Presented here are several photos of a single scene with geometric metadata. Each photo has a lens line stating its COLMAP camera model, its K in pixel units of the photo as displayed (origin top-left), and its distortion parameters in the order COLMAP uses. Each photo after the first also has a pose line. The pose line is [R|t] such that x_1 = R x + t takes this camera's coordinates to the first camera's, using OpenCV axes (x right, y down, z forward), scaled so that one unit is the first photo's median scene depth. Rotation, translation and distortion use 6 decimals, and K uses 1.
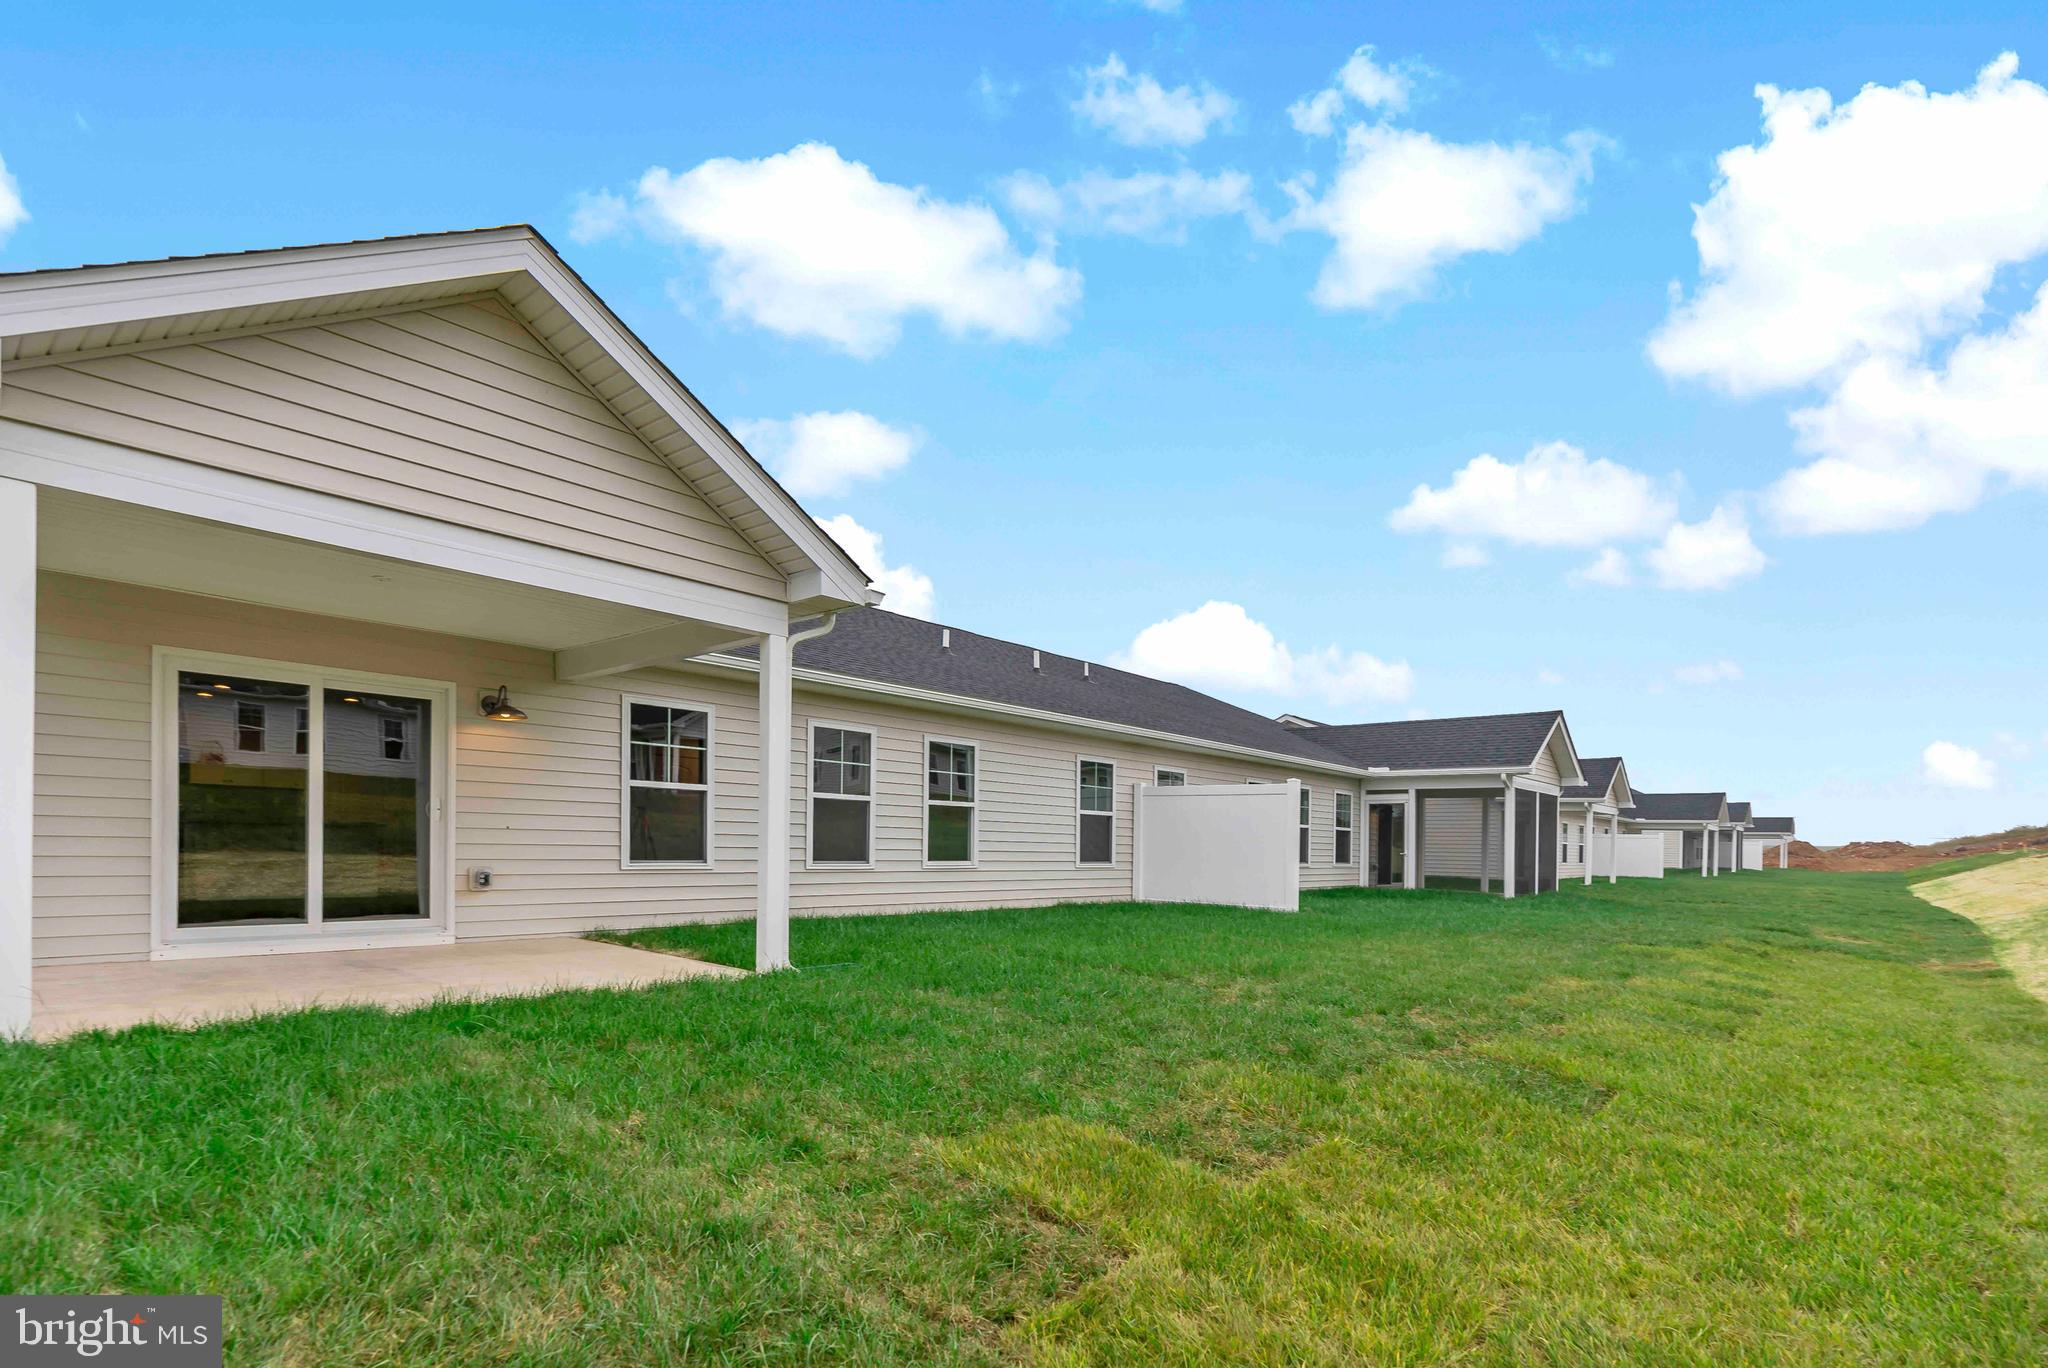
lens RADIAL K [[975.1, 0, 1022.3], [0, 975.1, 851.2], [0, 0, 1]] dist [-0.023556, -0.000056]
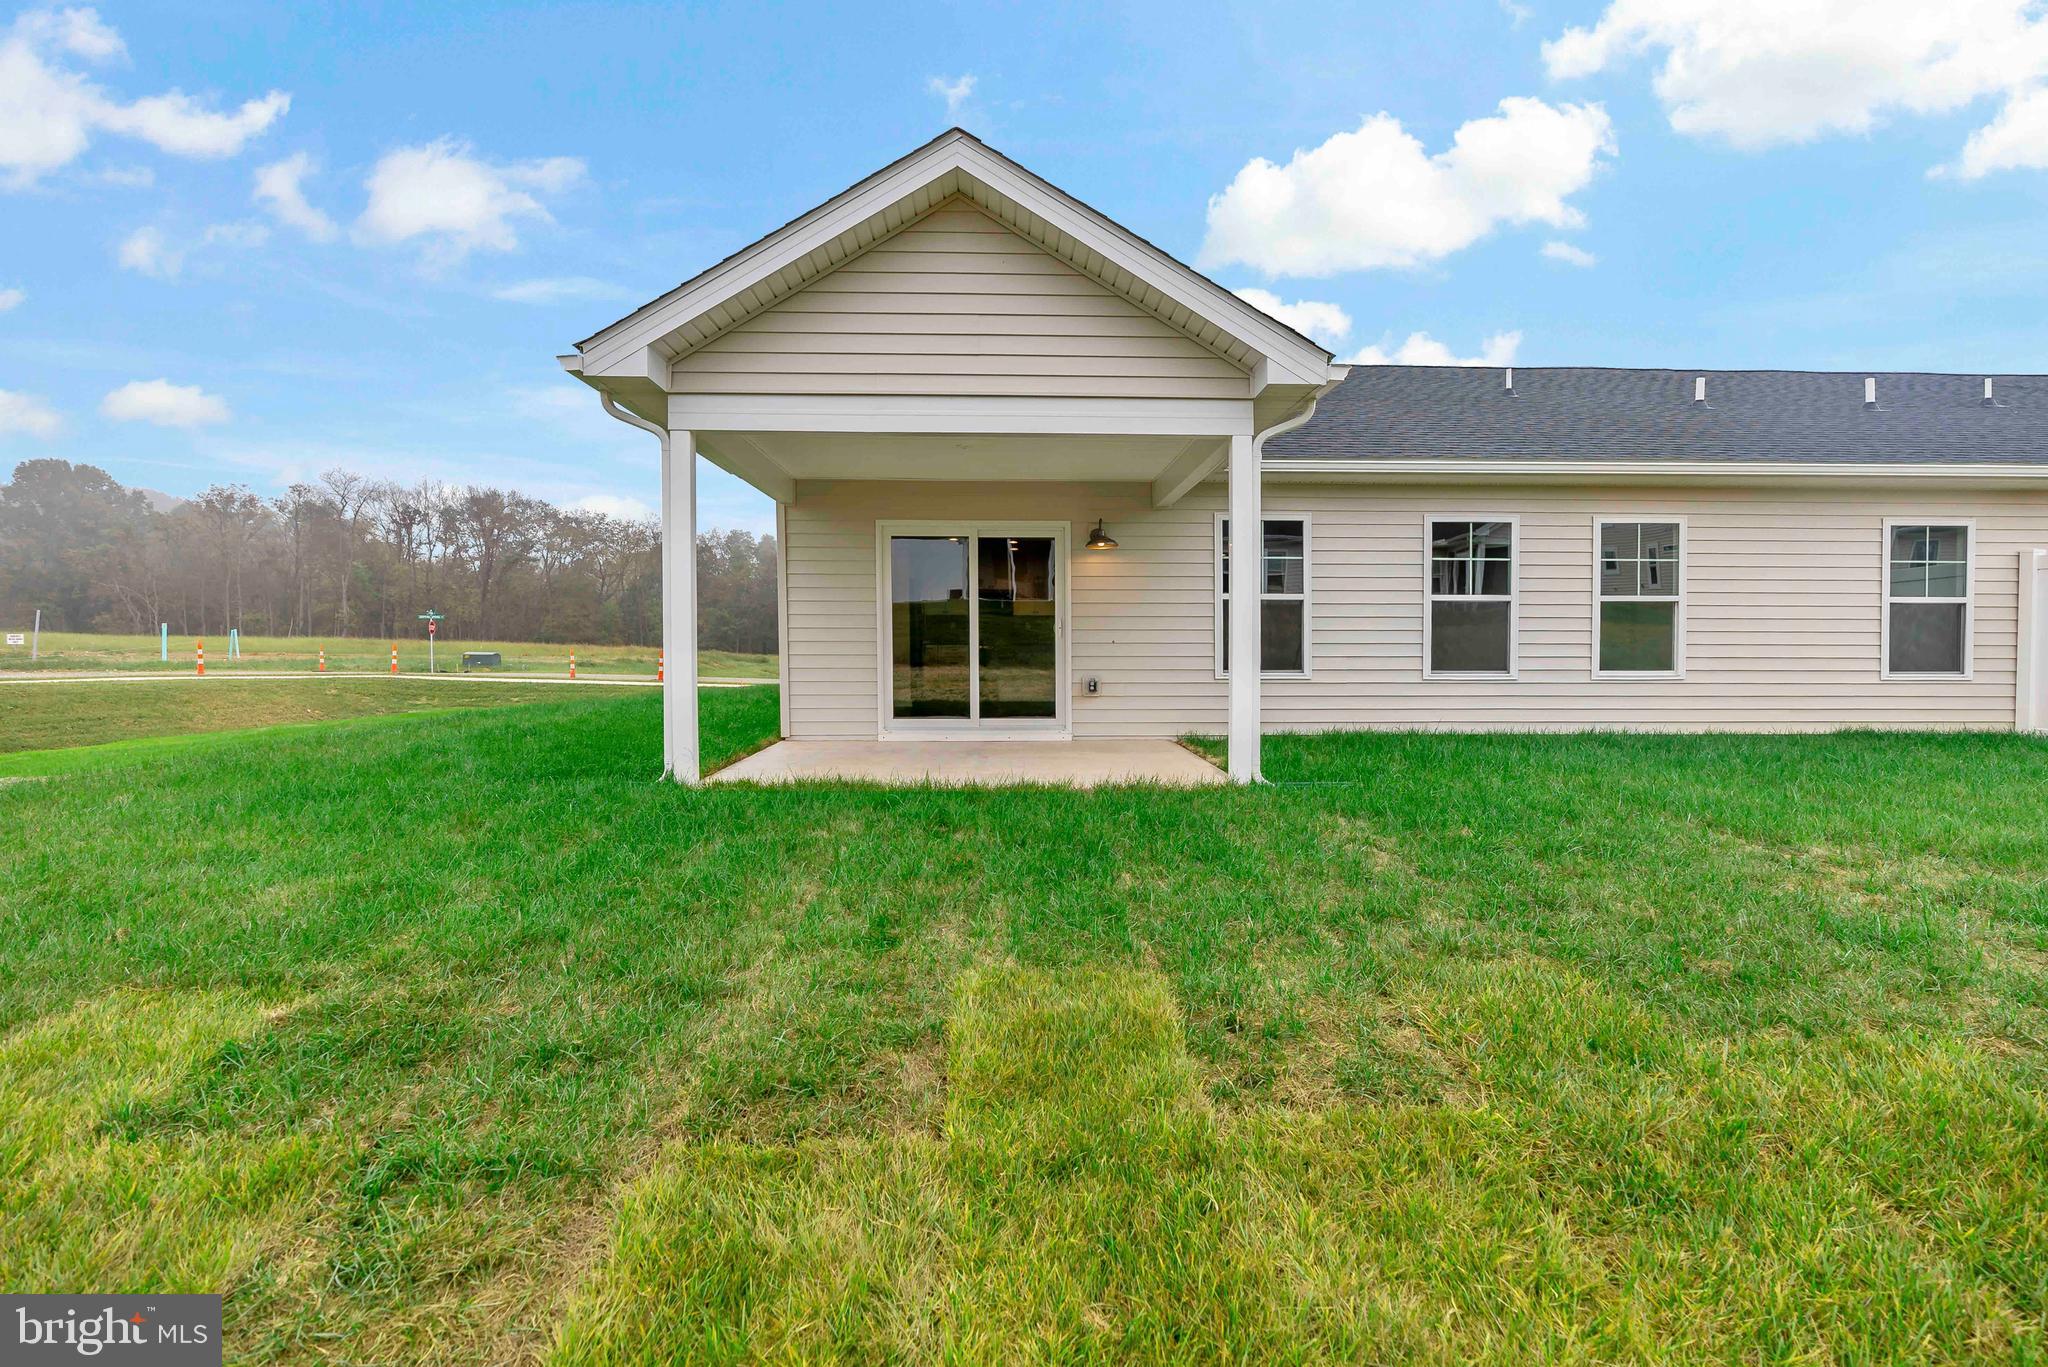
lens RADIAL K [[954.0, 0, 1039.6], [0, 954.0, 661.0], [0, 0, 1]] dist [-0.015879, 0.000480]
pose [[0.679626, -0.013013, -0.733443, 0.203171], [0.008205, 0.999915, -0.010138, 0.007511], [0.733513, 0.000872, 0.679675, 0.142637]]
